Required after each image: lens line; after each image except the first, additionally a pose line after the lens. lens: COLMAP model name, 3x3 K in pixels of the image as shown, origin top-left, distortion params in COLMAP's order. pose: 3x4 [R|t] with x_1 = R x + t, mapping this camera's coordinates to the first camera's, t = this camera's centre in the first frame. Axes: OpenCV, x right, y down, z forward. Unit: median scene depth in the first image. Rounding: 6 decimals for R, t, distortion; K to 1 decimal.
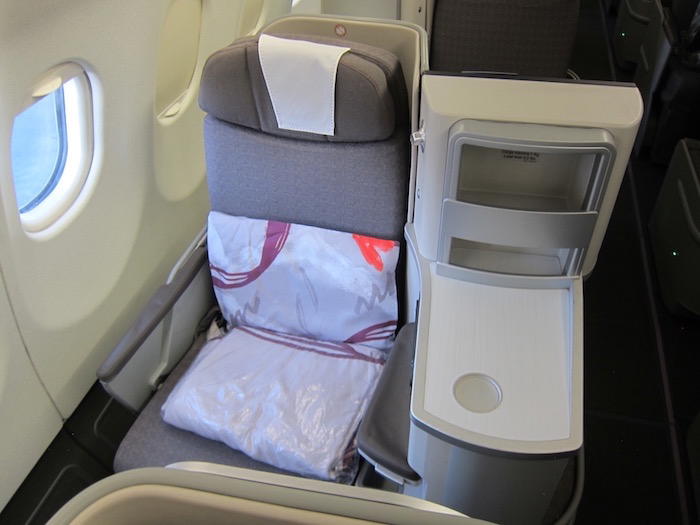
lens RADIAL K [[579.0, 0, 350.0], [0, 579.0, 262.5], [0, 0, 1]] dist [-0.000523, -0.059995]
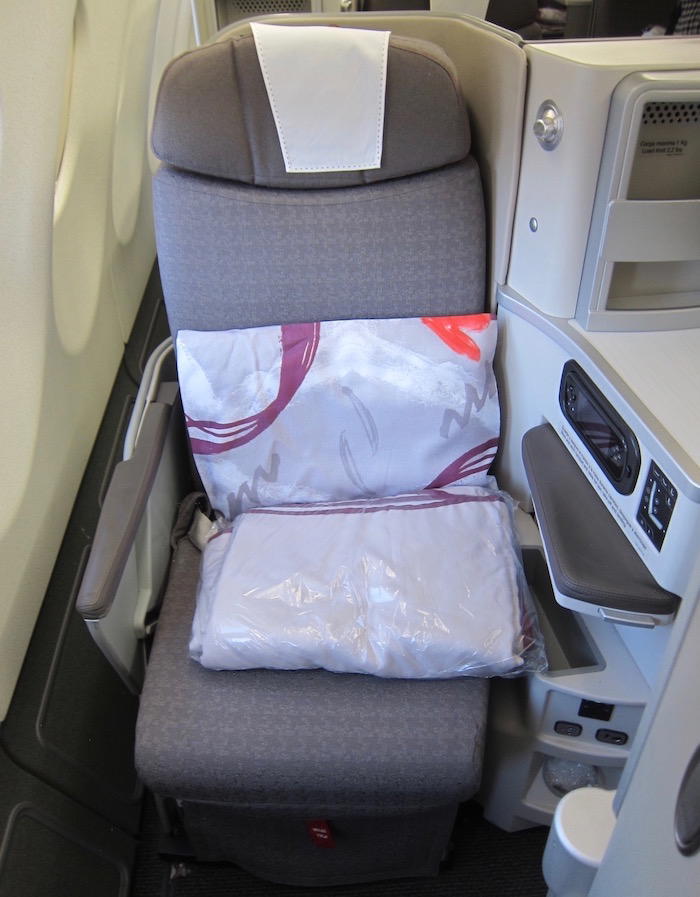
lens RADIAL K [[767.5, 0, 350.0], [0, 767.5, 448.5], [0, 0, 1]] dist [-0.004804, -0.012280]
pose [[0.943226, -0.186866, 0.274602, -0.332031], [0.208807, 0.976536, -0.052700, 0.123241], [-0.258311, 0.107047, 0.960113, 0.180909]]
